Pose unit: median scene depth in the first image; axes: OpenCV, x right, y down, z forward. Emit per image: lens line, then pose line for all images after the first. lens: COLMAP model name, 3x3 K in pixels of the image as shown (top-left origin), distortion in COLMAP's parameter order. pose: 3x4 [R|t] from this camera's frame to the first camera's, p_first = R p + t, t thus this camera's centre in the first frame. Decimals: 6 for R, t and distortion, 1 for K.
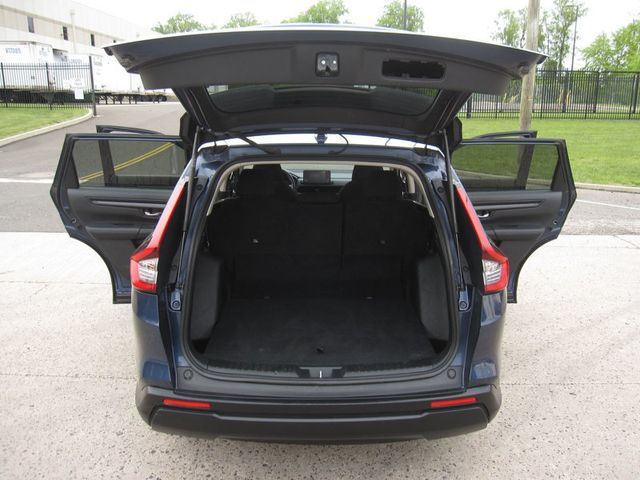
lens RADIAL K [[528.8, 0, 330.3], [0, 528.8, 235.0], [0, 0, 1]] dist [-0.077121, 0.052959]
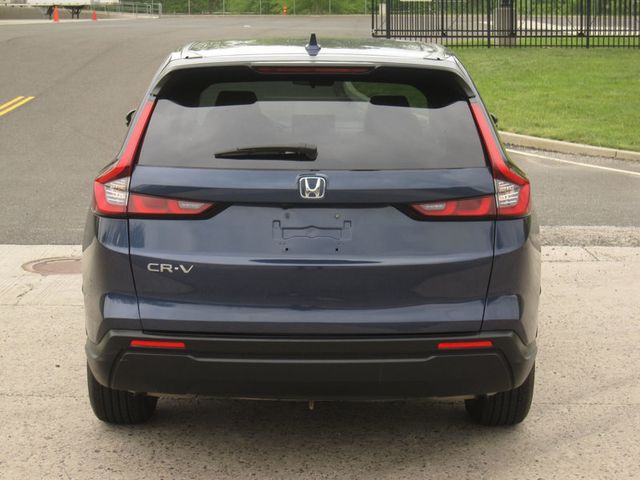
lens RADIAL K [[1264.9, 0, 321.3], [0, 1264.9, 242.8], [0, 0, 1]] dist [-0.157272, 0.000000]
pose [[0.999613, -0.003571, -0.027581, 0.046327], [0.001607, 0.997480, -0.070924, 0.242802], [0.027765, 0.070852, 0.997100, -0.885167]]
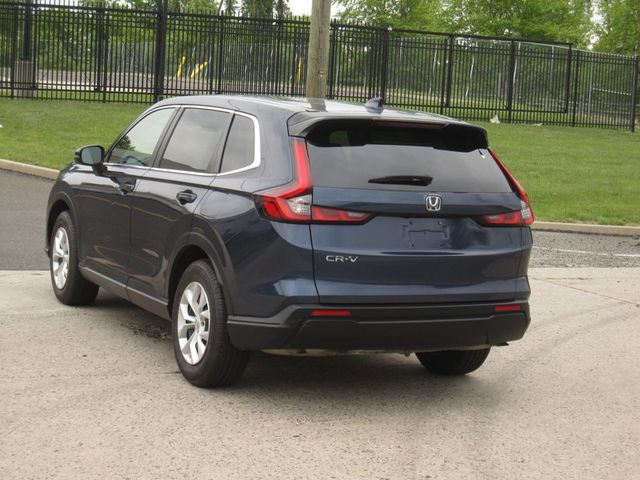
lens RADIAL K [[1264.9, 0, 319.9], [0, 1264.9, 236.3], [0, 0, 1]] dist [-0.157272, 0.000000]
pose [[0.898284, -0.002597, 0.439407, -1.285733], [0.053678, 0.993142, -0.103867, 0.360902], [-0.436124, 0.116888, 0.892263, -1.338220]]
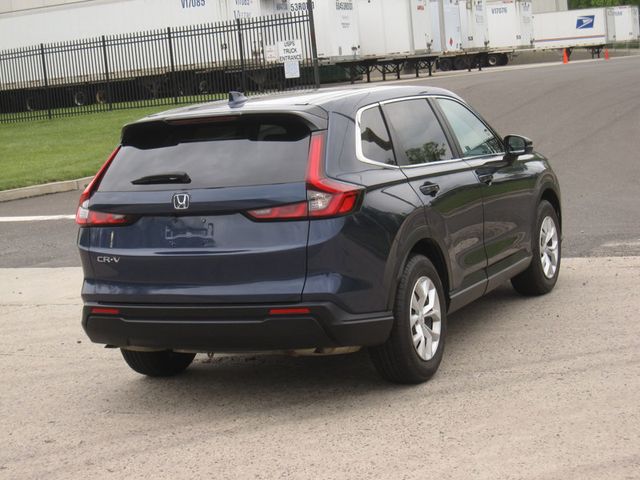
lens RADIAL K [[1264.9, 0, 317.8], [0, 1264.9, 237.0], [0, 0, 1]] dist [-0.157272, 0.000000]
pose [[0.886704, -0.033241, -0.461140, 1.316577], [-0.016243, 0.994556, -0.102925, 0.362768], [0.462052, 0.098754, 0.881338, -1.231071]]
